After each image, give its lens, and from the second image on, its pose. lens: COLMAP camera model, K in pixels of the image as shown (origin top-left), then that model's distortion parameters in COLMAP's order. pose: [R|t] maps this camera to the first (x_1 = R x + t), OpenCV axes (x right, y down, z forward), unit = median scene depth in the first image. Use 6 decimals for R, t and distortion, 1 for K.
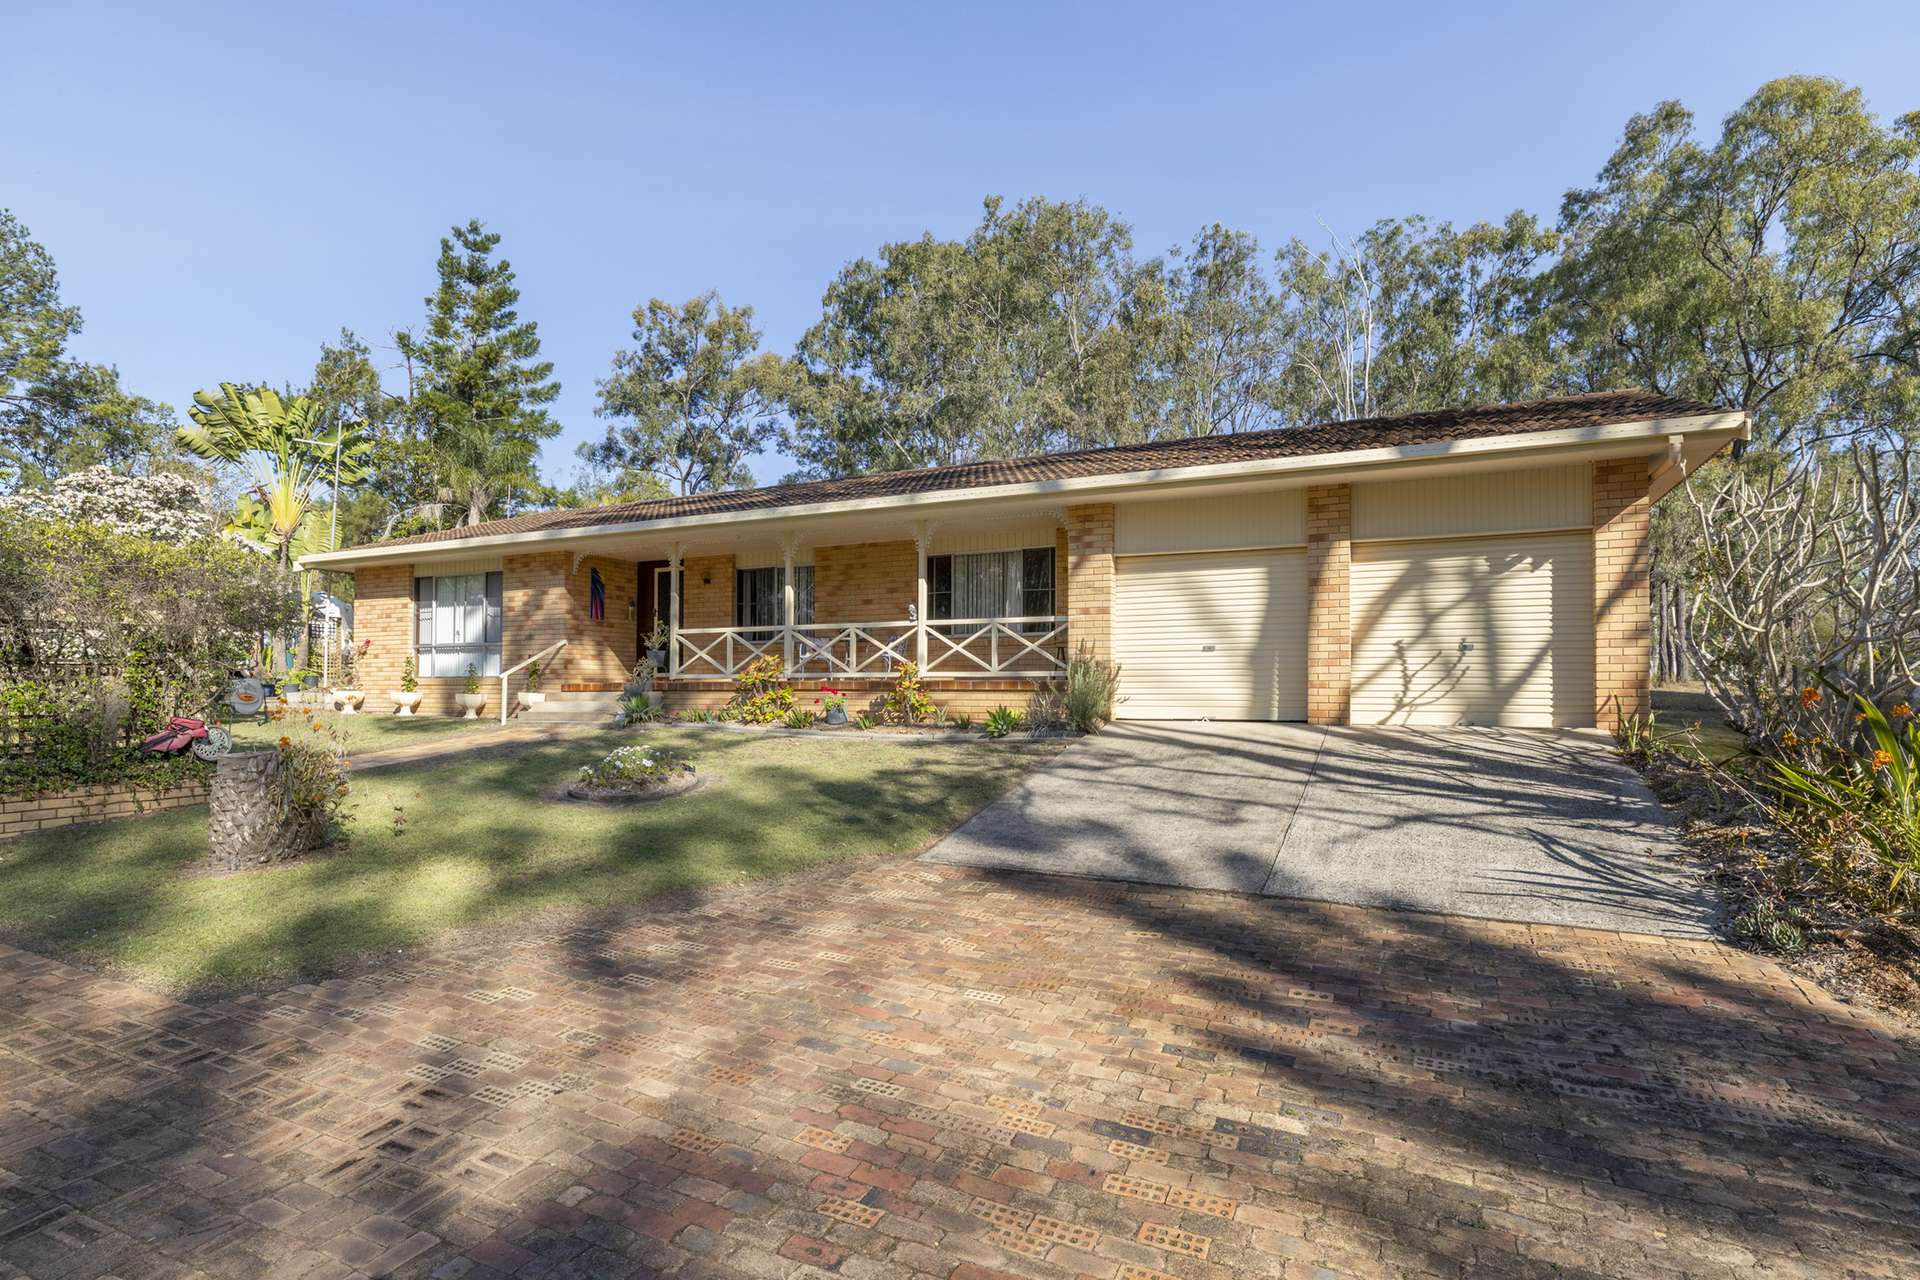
lens RADIAL K [[1016.2, 0, 992.0], [0, 1016.2, 678.2], [0, 0, 1]] dist [-0.012694, 0.005178]
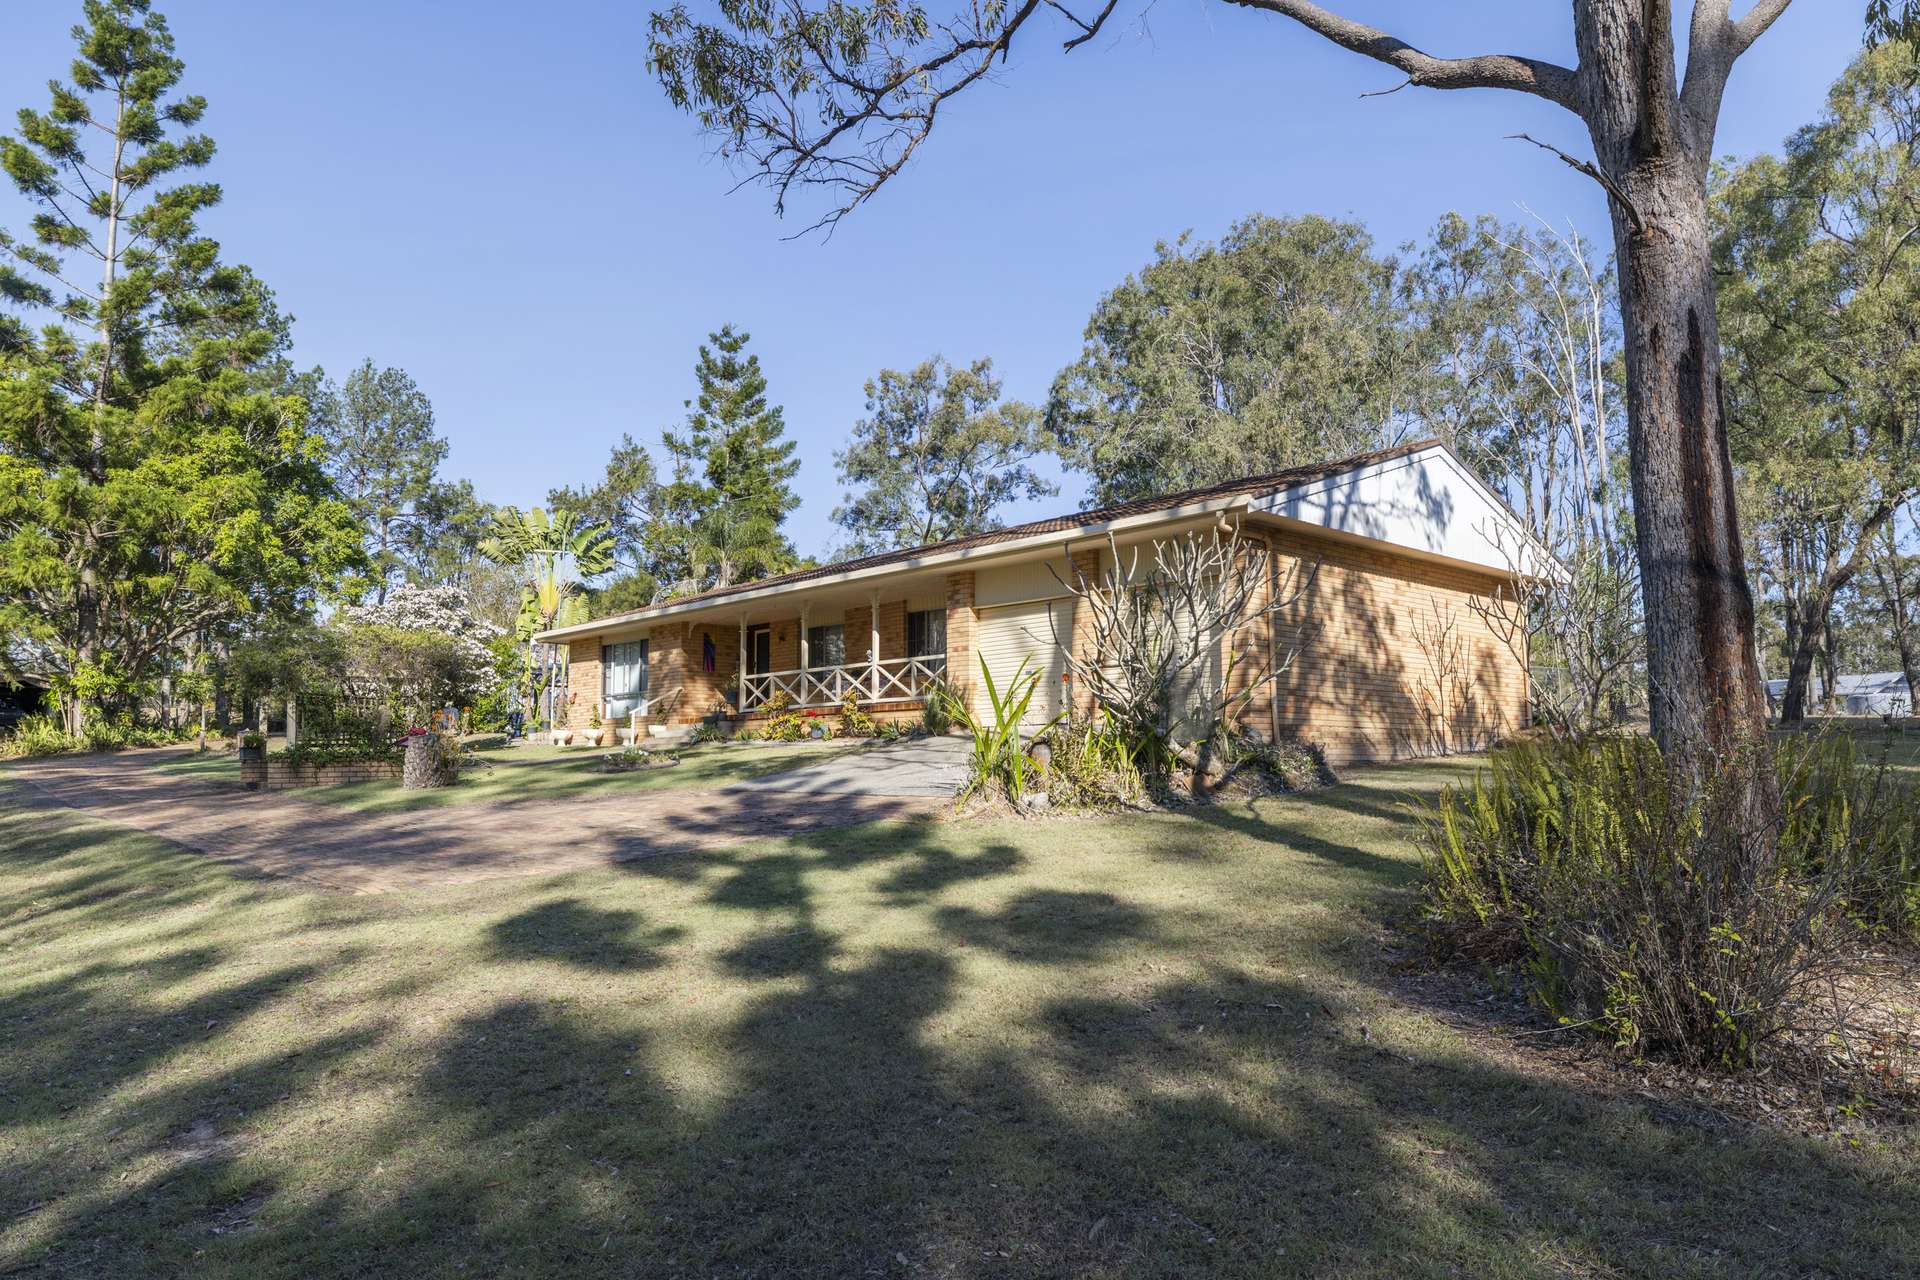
lens RADIAL K [[1241.4, 0, 955.6], [0, 1241.4, 635.9], [0, 0, 1]] dist [-0.007447, -0.001033]
pose [[0.933504, -0.046970, -0.355477, 0.205484], [0.015426, 0.995726, -0.091060, 0.020639], [0.358235, 0.079521, 0.930239, -0.168672]]
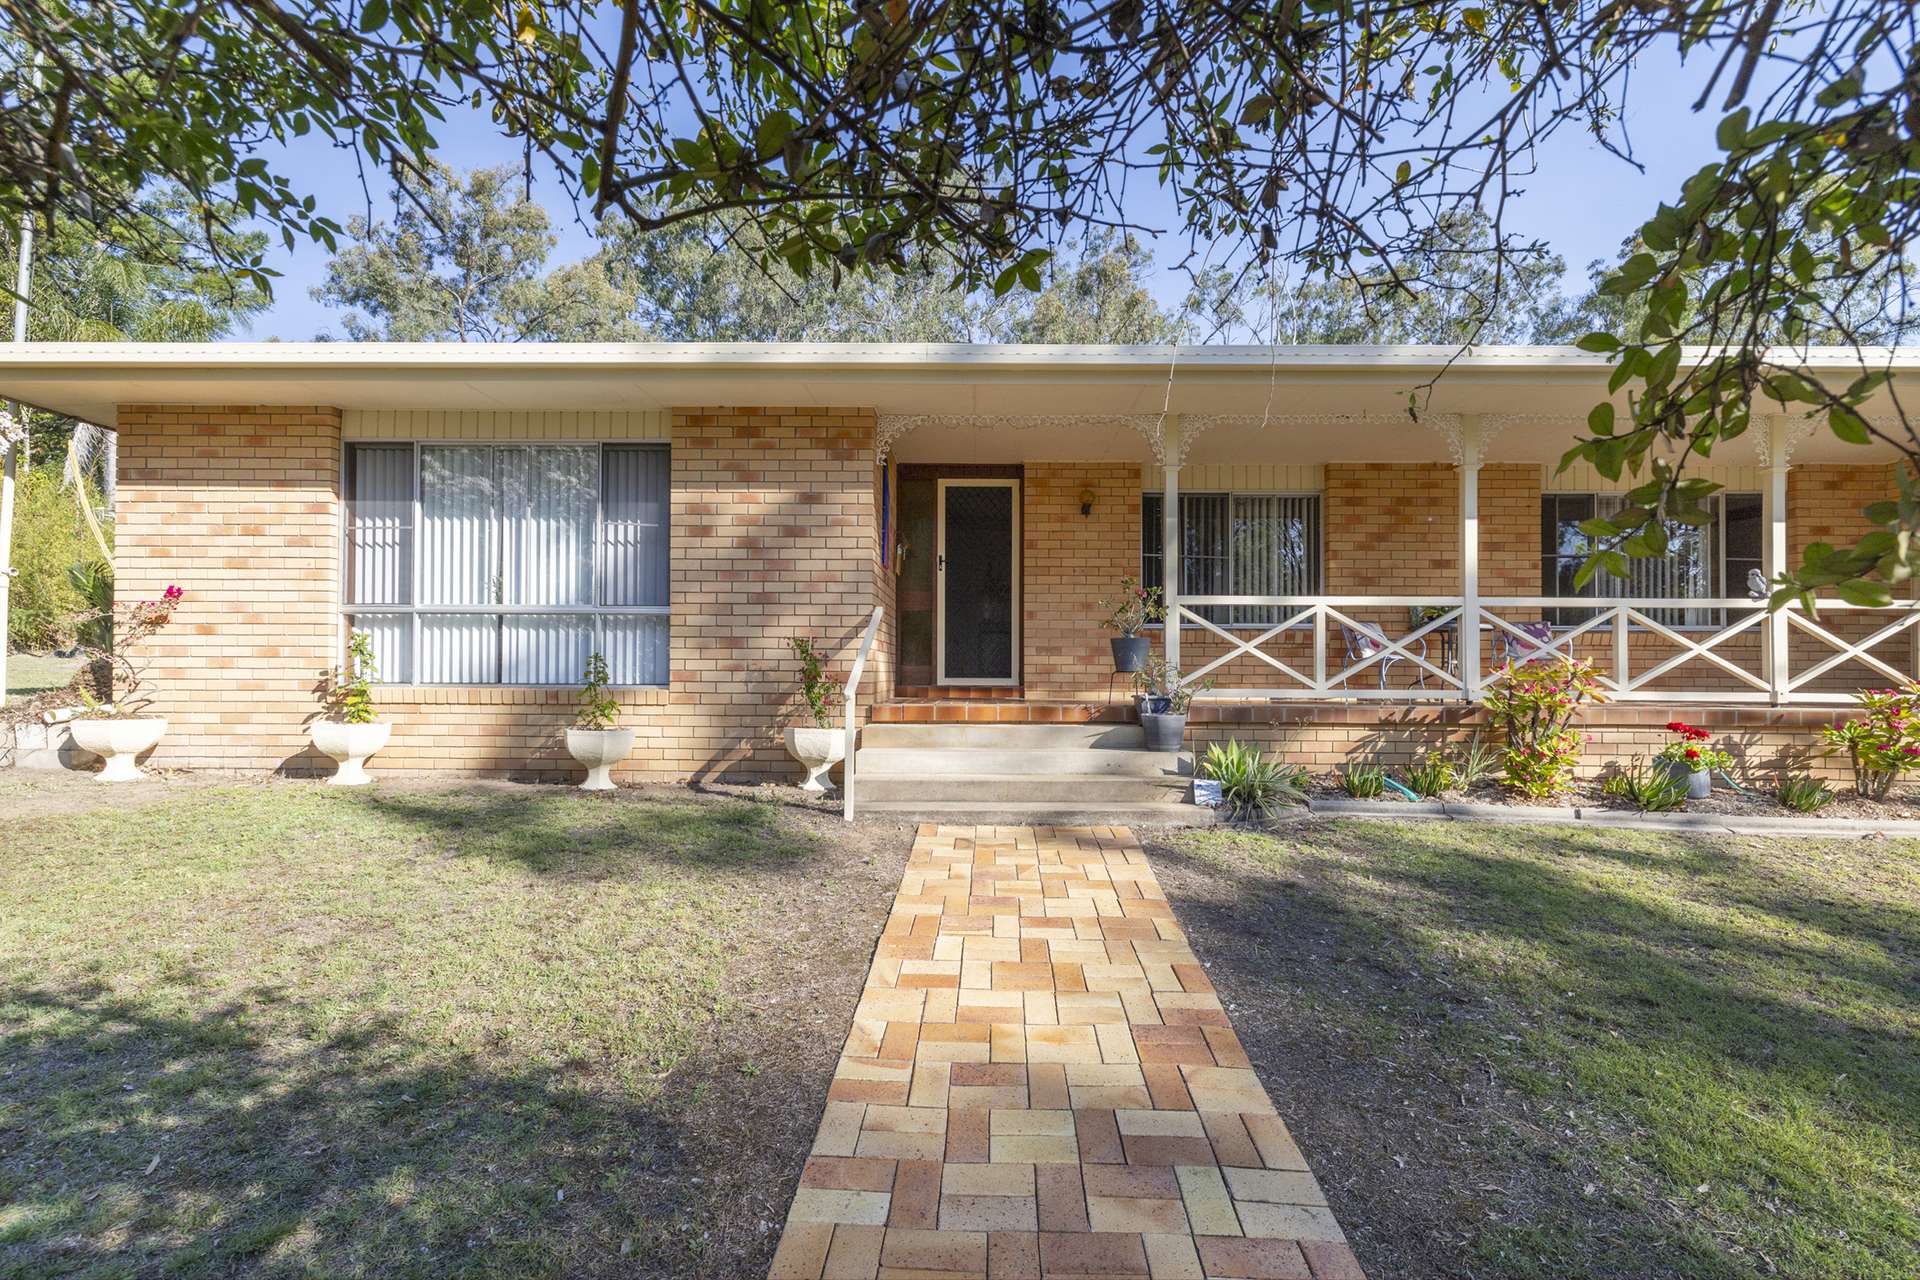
lens RADIAL K [[825.3, 0, 972.7], [0, 825.3, 654.5], [0, 0, 1]] dist [0.000720, 0.000891]
pose [[0.903510, 0.013979, 0.428338, -0.212388], [-0.013401, 0.999901, -0.004364, -0.006432], [-0.428356, -0.001797, 0.903608, 0.257895]]
